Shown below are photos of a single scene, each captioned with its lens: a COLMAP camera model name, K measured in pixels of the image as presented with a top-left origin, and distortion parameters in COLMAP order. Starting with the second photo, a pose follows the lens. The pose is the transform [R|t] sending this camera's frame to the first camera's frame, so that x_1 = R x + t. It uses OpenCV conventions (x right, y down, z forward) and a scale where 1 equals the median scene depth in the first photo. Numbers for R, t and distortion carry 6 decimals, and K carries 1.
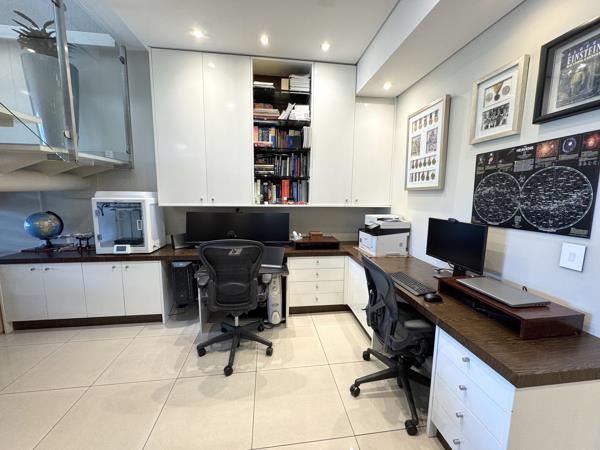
lens RADIAL K [[240.3, 0, 300.0], [0, 240.3, 225.0], [0, 0, 1]] dist [-0.003008, -0.000143]
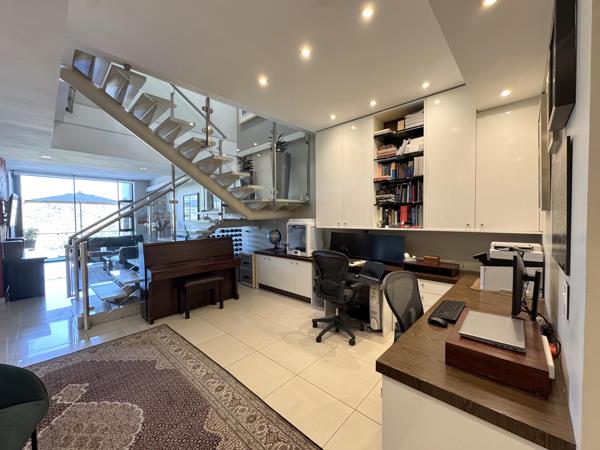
lens RADIAL K [[240.3, 0, 300.0], [0, 240.3, 225.0], [0, 0, 1]] dist [-0.003008, -0.000143]
pose [[0.633999, 0.005793, -0.773312, 0.559073], [-0.082691, 0.994747, -0.060342, 0.006067], [0.768900, 0.102202, 0.631148, -0.064872]]
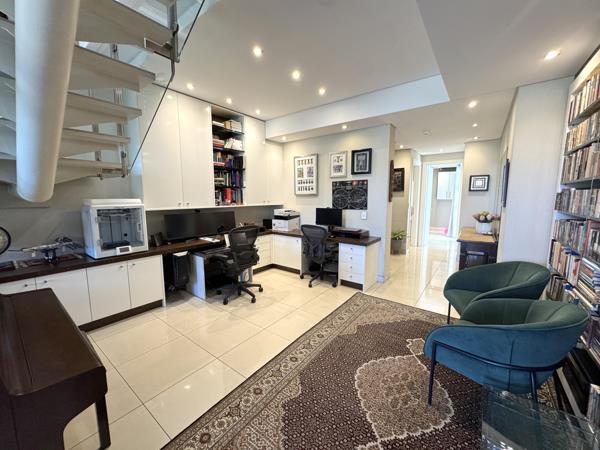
lens RADIAL K [[240.3, 0, 300.0], [0, 240.3, 225.0], [0, 0, 1]] dist [-0.003008, -0.000143]
pose [[0.702253, -0.097504, 0.705219, -0.910753], [0.100189, 0.994254, 0.037698, 0.022373], [-0.704843, 0.044181, 0.707987, -0.365897]]
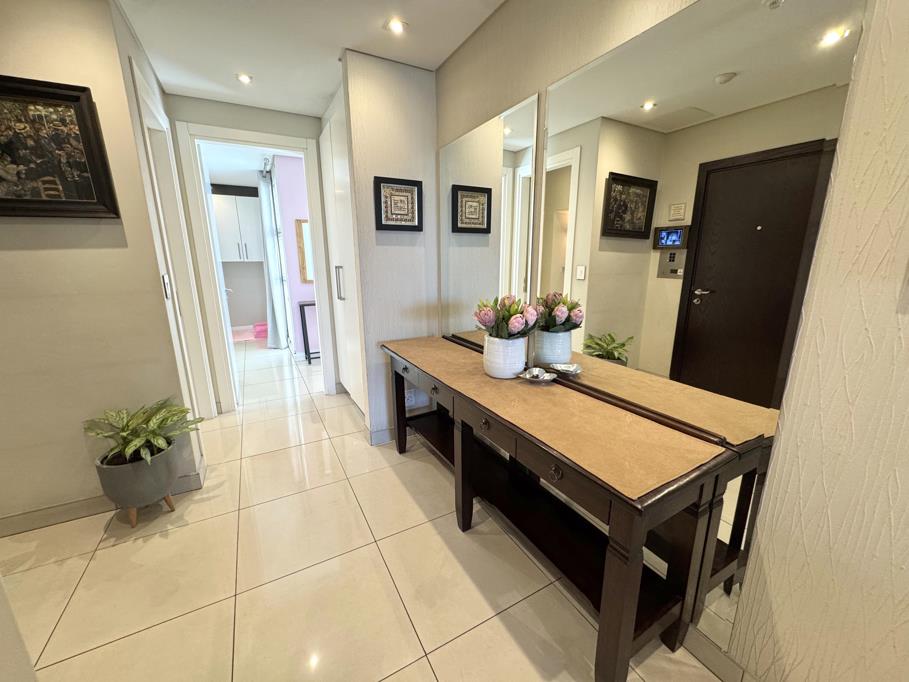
lens RADIAL K [[364.0, 0, 454.5], [0, 364.0, 341.0], [0, 0, 1]] dist [-0.003008, -0.000143]
pose [[-0.363149, -0.224005, 0.904403, 0.523716], [0.115008, 0.952470, 0.282090, -0.010029], [-0.924606, 0.206454, -0.320126, 0.228058]]
